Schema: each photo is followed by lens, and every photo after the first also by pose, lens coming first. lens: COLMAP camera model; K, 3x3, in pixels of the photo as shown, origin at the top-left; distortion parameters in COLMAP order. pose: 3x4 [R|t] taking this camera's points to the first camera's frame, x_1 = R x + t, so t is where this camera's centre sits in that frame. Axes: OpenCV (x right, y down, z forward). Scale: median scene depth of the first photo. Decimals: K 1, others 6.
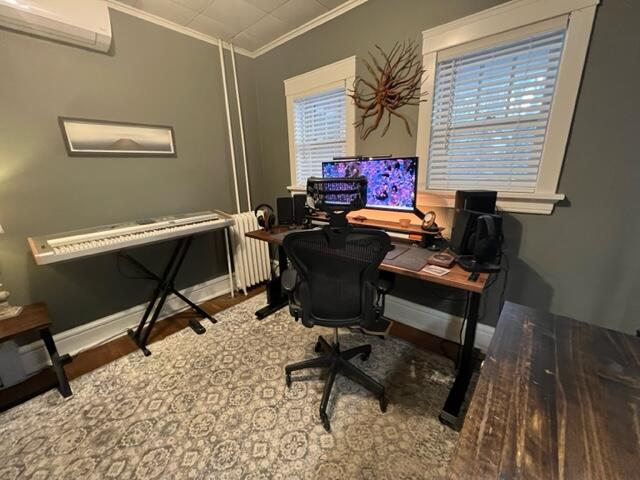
lens RADIAL K [[255.6, 0, 320.0], [0, 255.6, 239.7], [0, 0, 1]] dist [-0.001115, 0.000044]
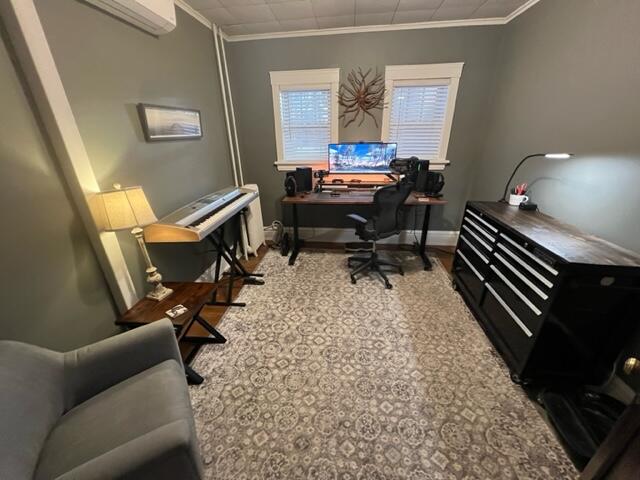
lens RADIAL K [[255.6, 0, 318.3], [0, 255.6, 240.1], [0, 0, 1]] dist [-0.001115, 0.000044]
pose [[0.832477, -0.205369, 0.514593, -0.938143], [0.142937, 0.976934, 0.158650, -0.009714], [-0.535305, -0.058518, 0.842629, -0.229844]]
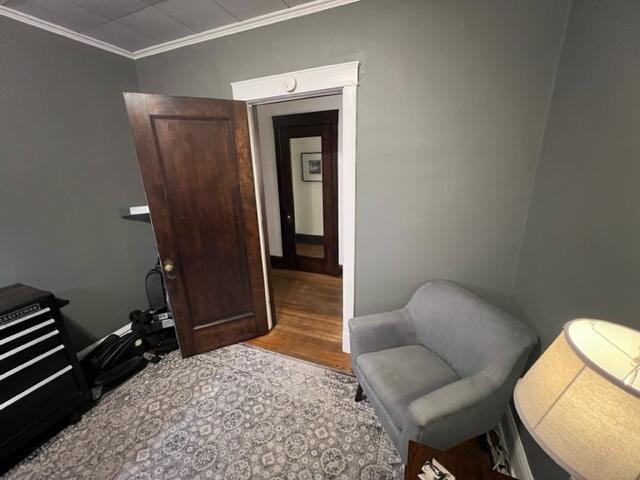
lens RADIAL K [[255.6, 0, 319.2], [0, 255.6, 239.3], [0, 0, 1]] dist [-0.001115, 0.000044]
pose [[-0.947667, 0.150000, -0.281829, -0.674951], [-0.025809, 0.843872, 0.535923, -0.334042], [0.318216, 0.515151, -0.795838, 0.749441]]
